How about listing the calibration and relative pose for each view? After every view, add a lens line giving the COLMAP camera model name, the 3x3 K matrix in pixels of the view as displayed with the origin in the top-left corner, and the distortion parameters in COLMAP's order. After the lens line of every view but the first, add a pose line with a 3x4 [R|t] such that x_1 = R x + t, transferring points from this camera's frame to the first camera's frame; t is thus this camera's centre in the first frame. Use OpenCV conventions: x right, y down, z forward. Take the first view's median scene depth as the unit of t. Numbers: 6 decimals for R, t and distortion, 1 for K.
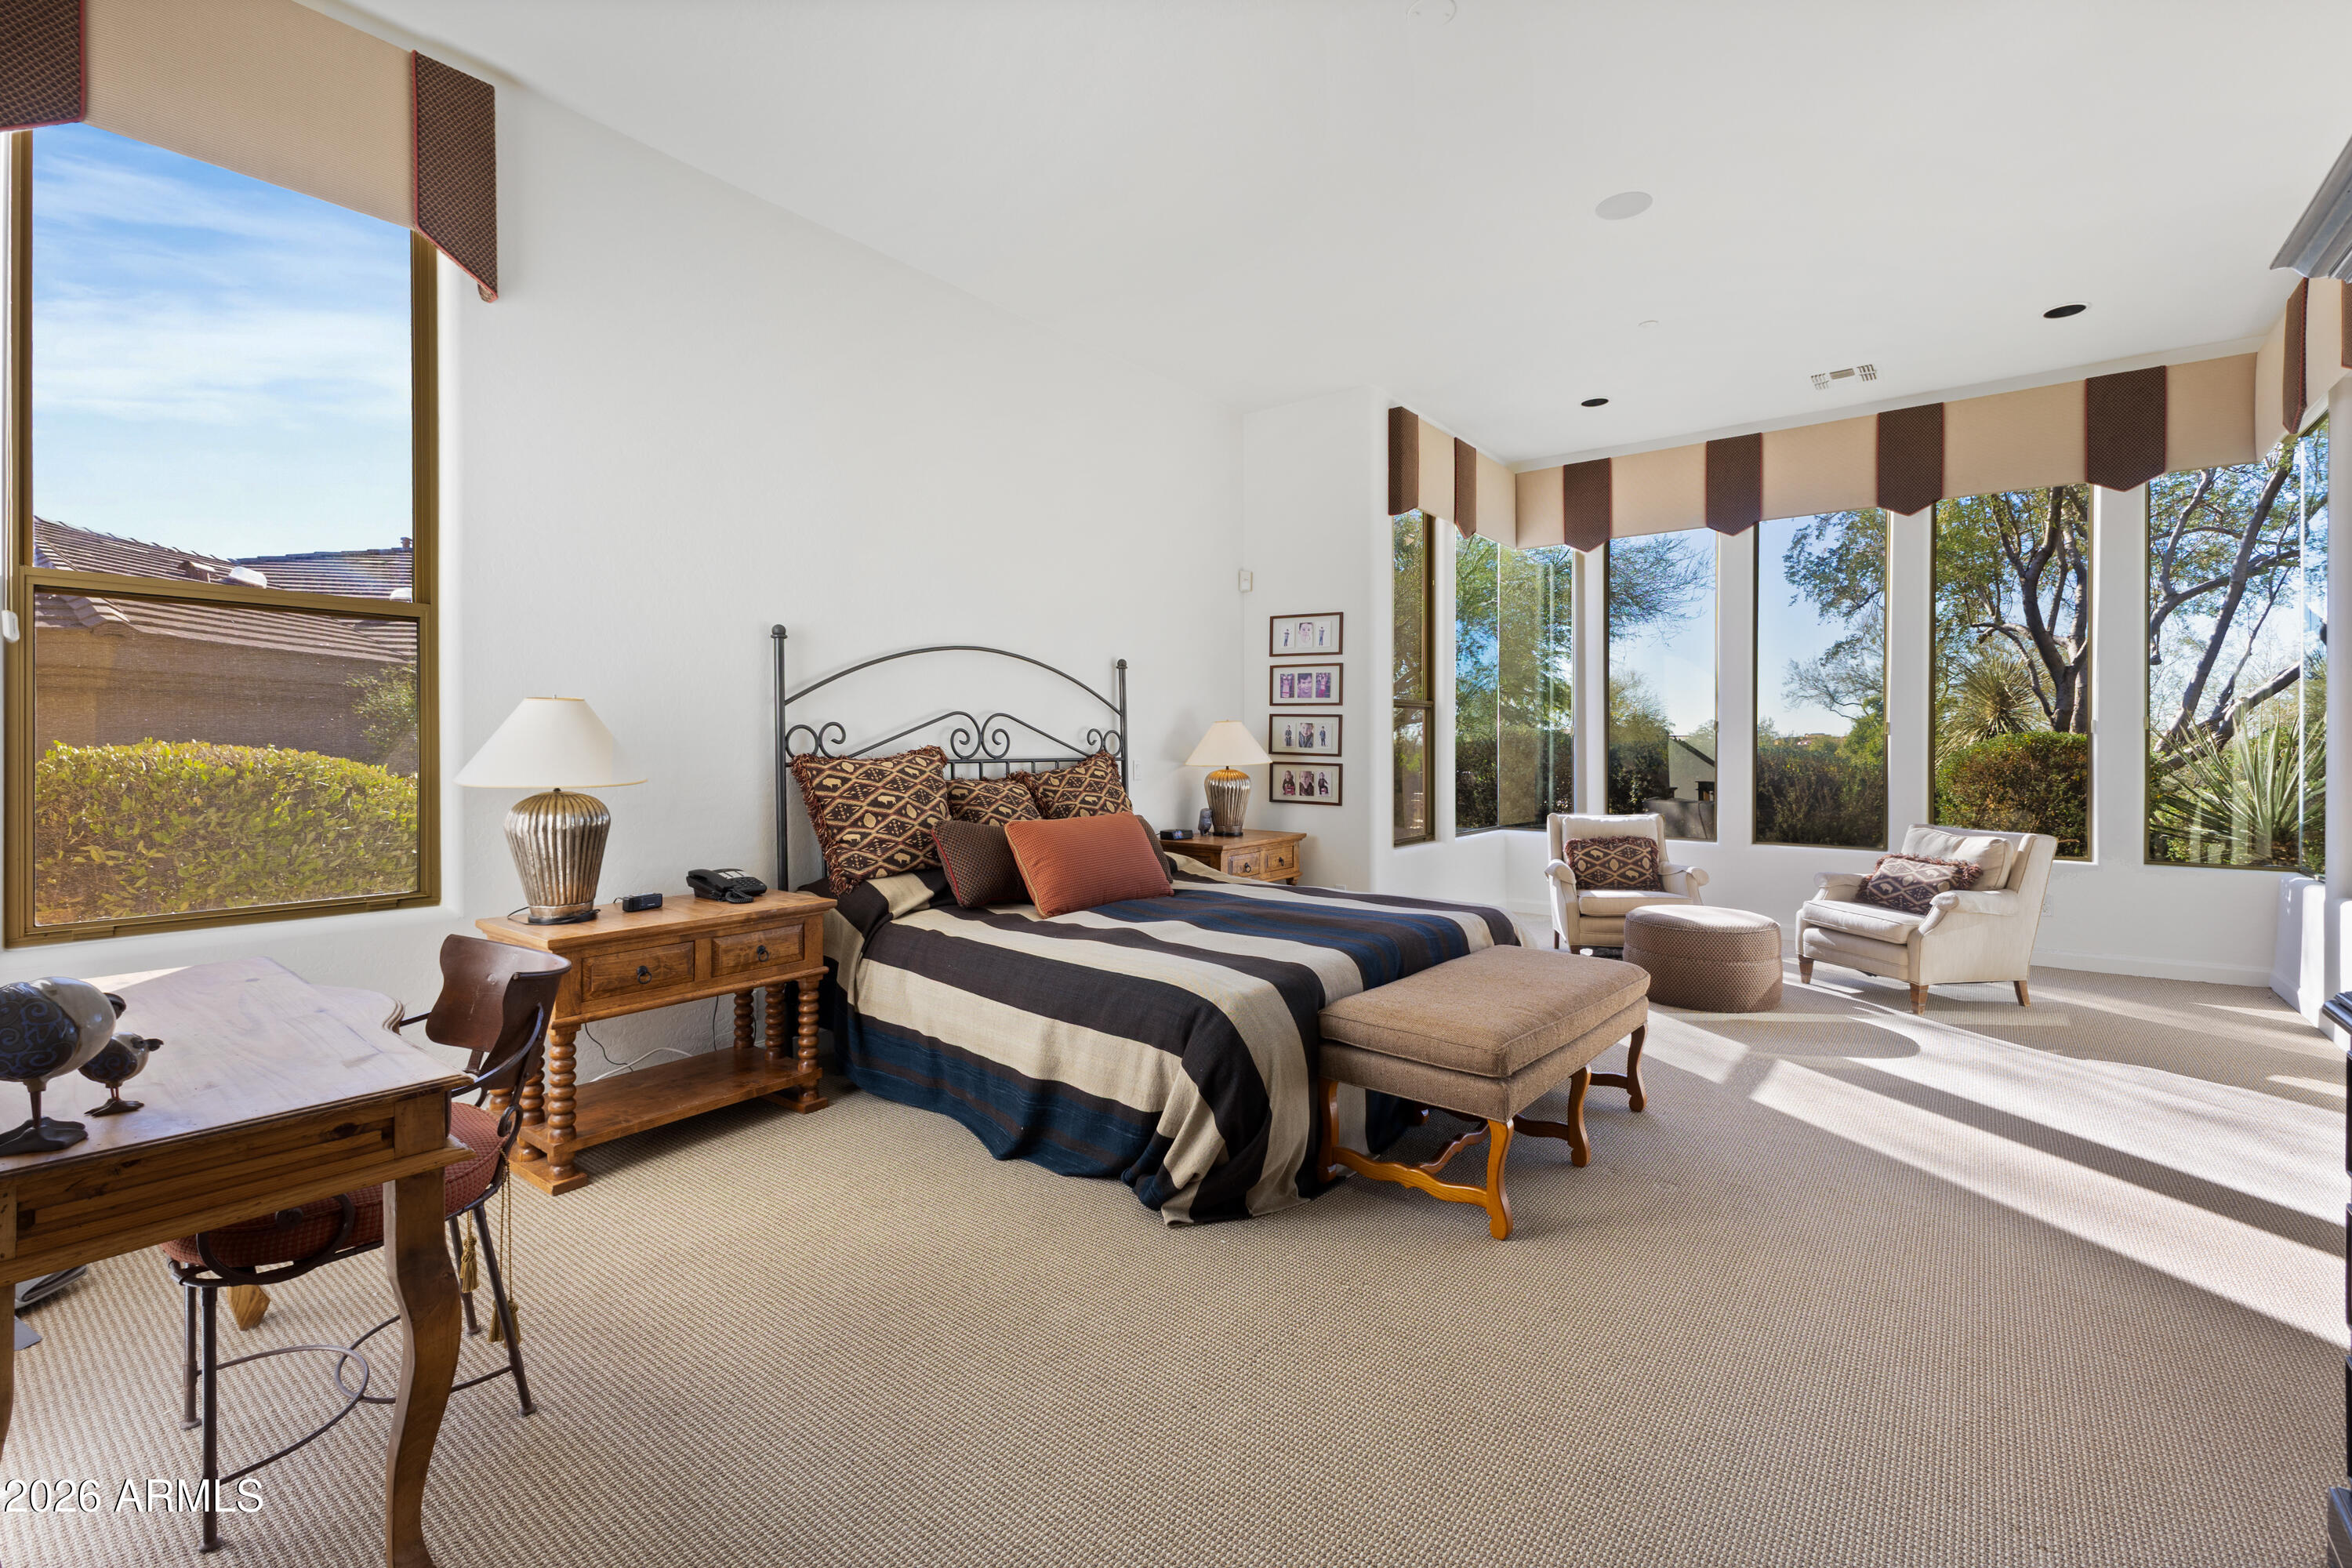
lens RADIAL K [[1039.4, 0, 1187.3], [0, 1039.4, 763.5], [0, 0, 1]] dist [-0.001294, -0.000189]
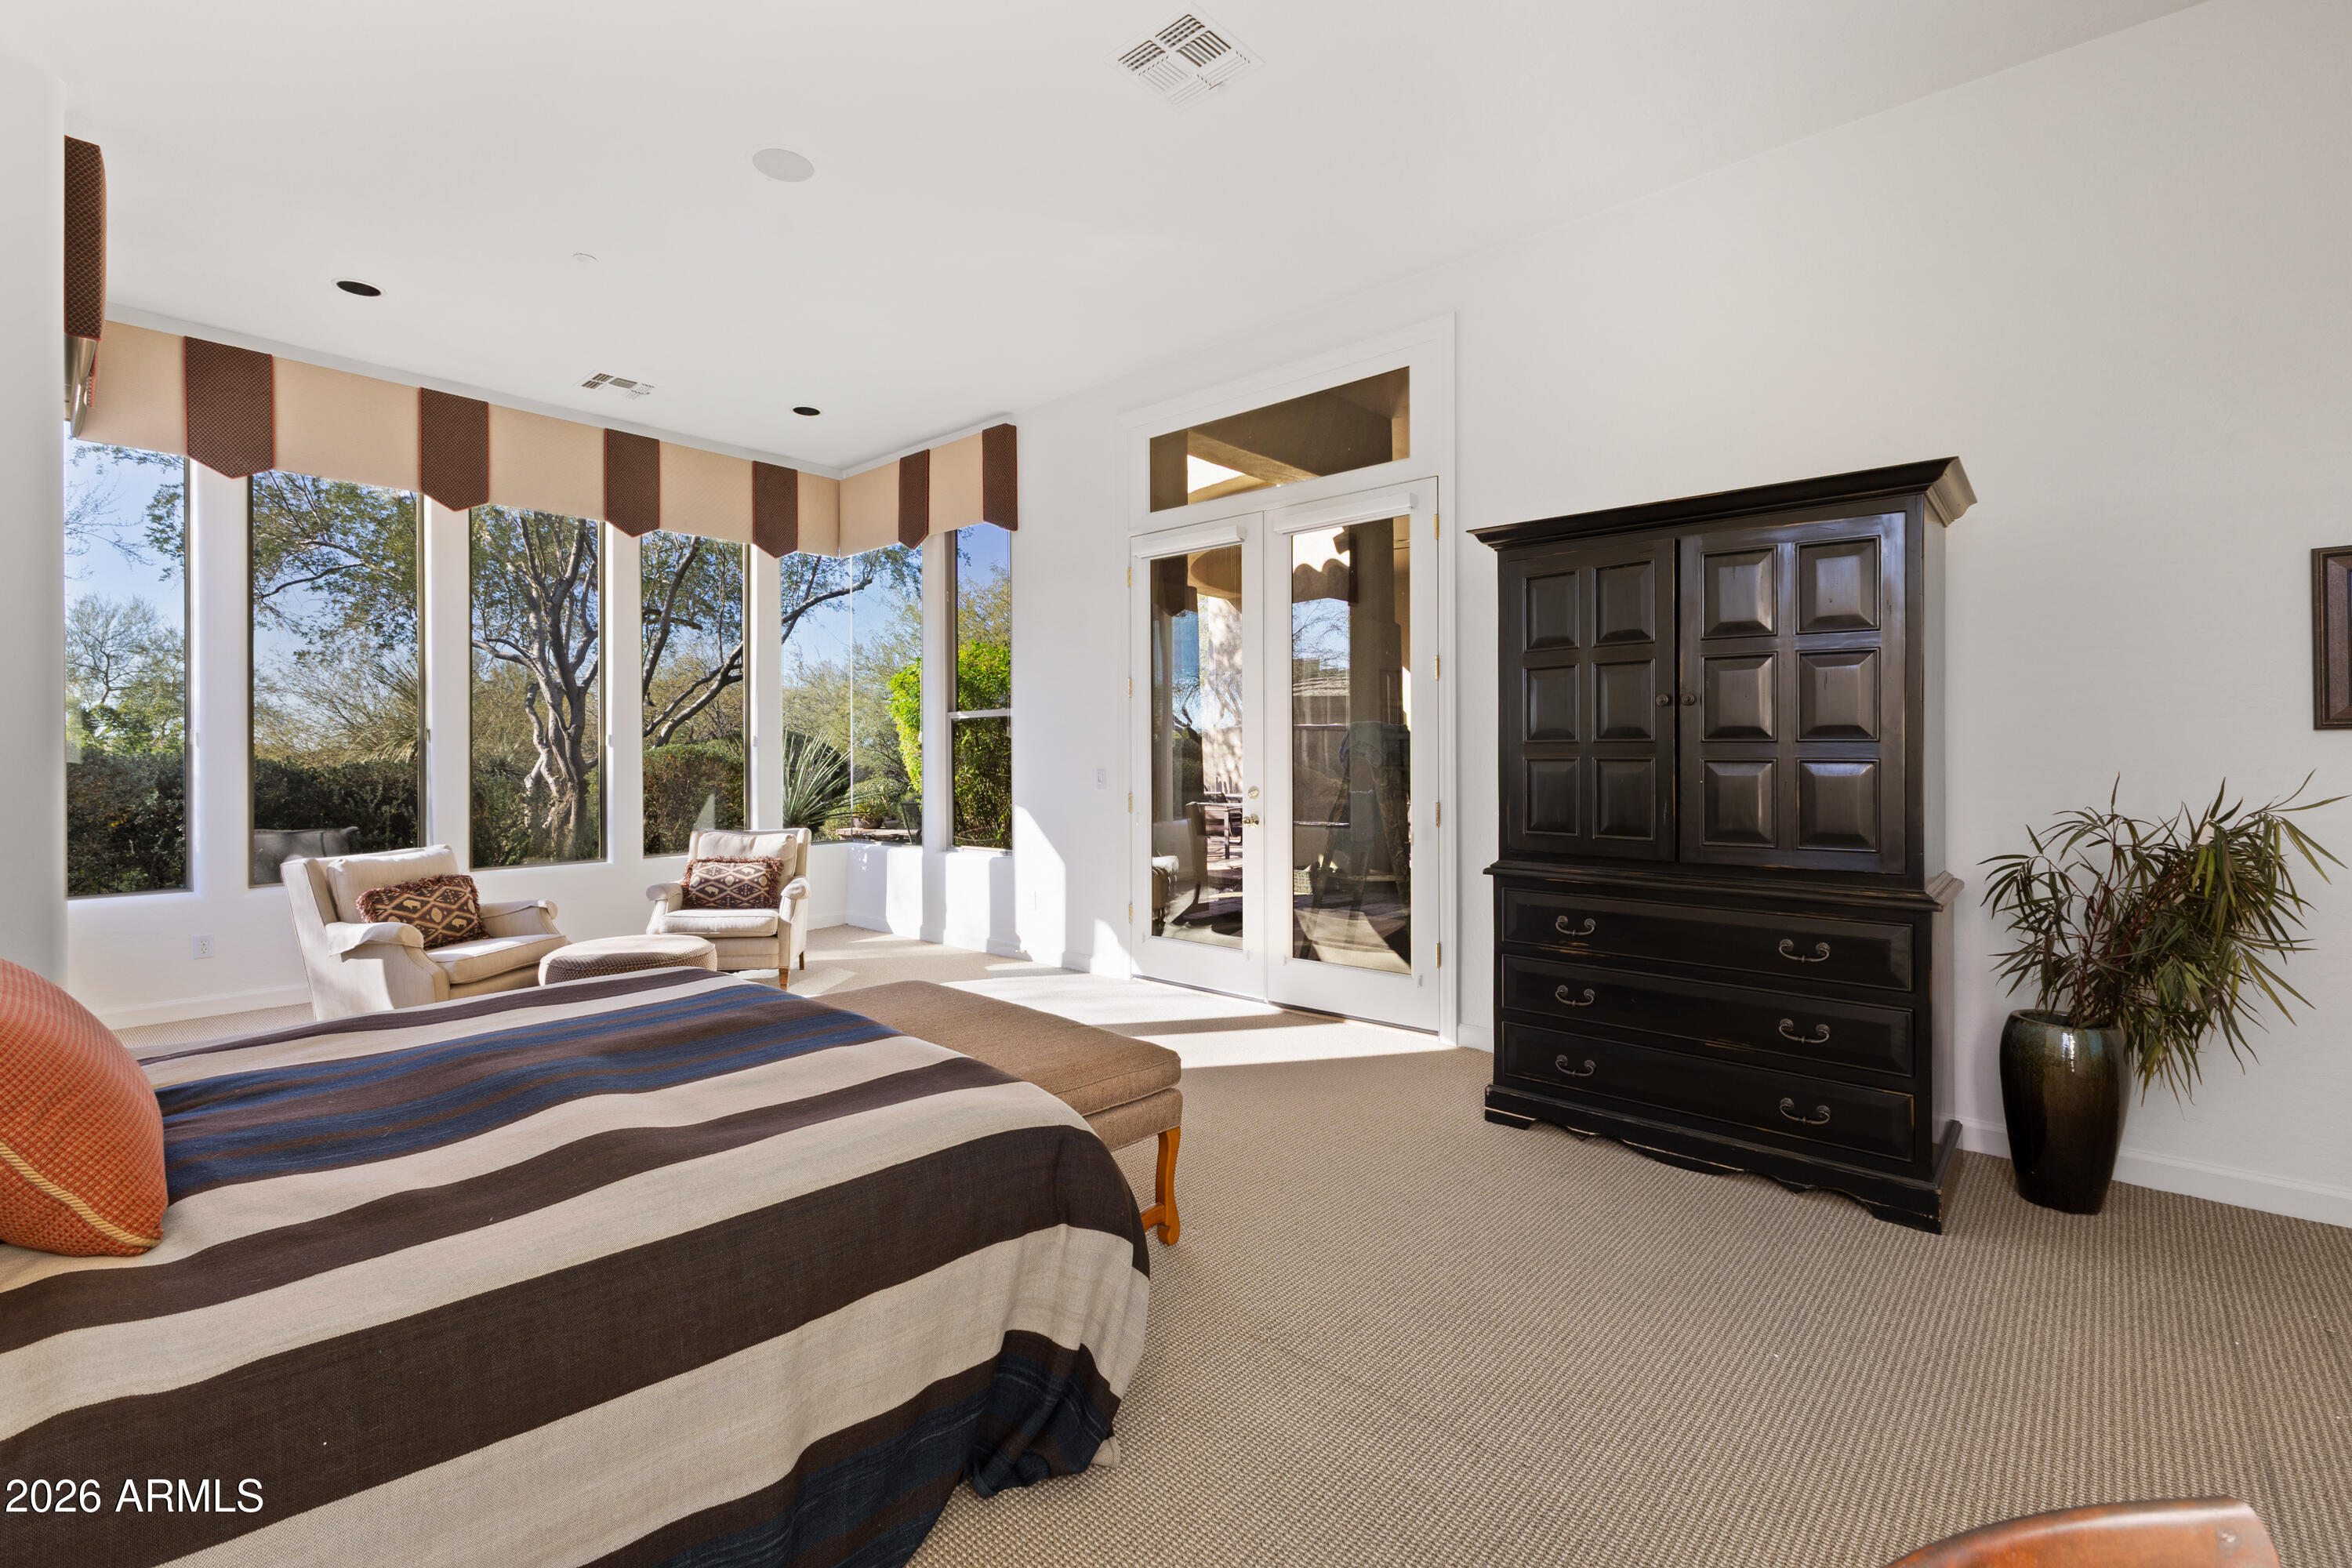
lens RADIAL K [[1039.4, 0, 1187.3], [0, 1039.4, 763.5], [0, 0, 1]] dist [-0.001294, -0.000189]
pose [[0.064758, -0.023100, 0.997634, -0.328046], [0.010705, 0.999691, 0.022452, -0.027544], [-0.997844, 0.009225, 0.064985, 0.388299]]
